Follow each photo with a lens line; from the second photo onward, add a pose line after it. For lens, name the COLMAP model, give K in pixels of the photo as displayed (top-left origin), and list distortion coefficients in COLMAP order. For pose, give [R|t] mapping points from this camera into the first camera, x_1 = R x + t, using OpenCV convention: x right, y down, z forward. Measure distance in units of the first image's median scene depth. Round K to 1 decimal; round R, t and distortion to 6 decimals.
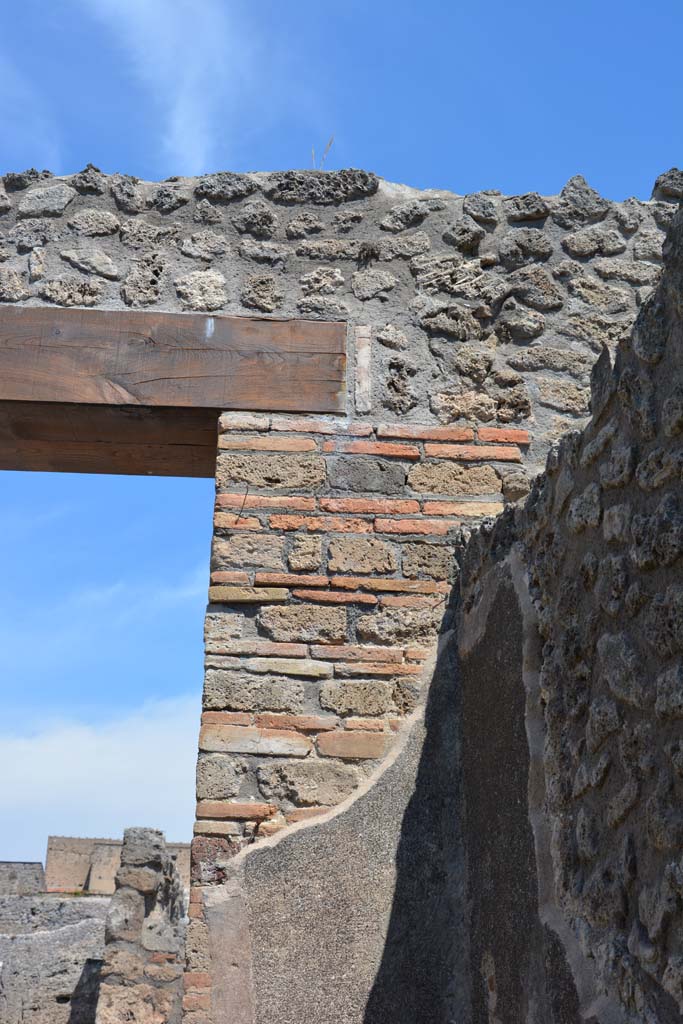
lens RADIAL K [[1242.2, 0, 341.5], [0, 1242.2, 512.0], [0, 0, 1]] dist [0.018396, 0.383837]
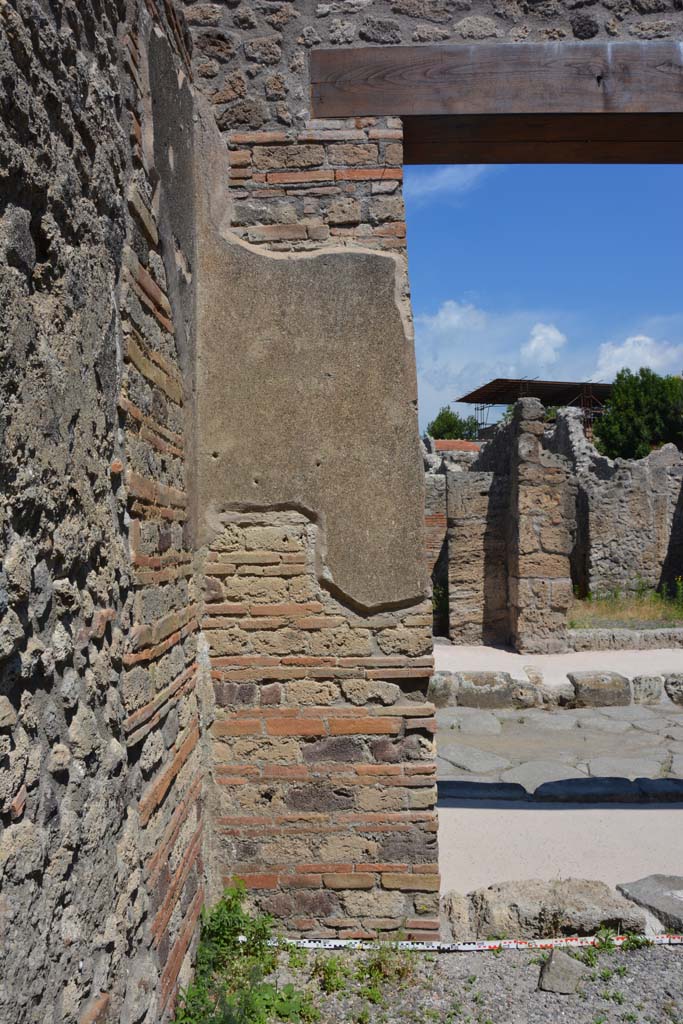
lens RADIAL K [[789.7, 0, 339.4], [0, 789.7, 514.5], [0, 0, 1]] dist [-0.168778, 0.121066]
pose [[0.996078, -0.032702, -0.082211, -1.064437], [0.061707, 0.922663, 0.380639, -0.028573], [0.063405, -0.384219, 0.921062, -0.032419]]
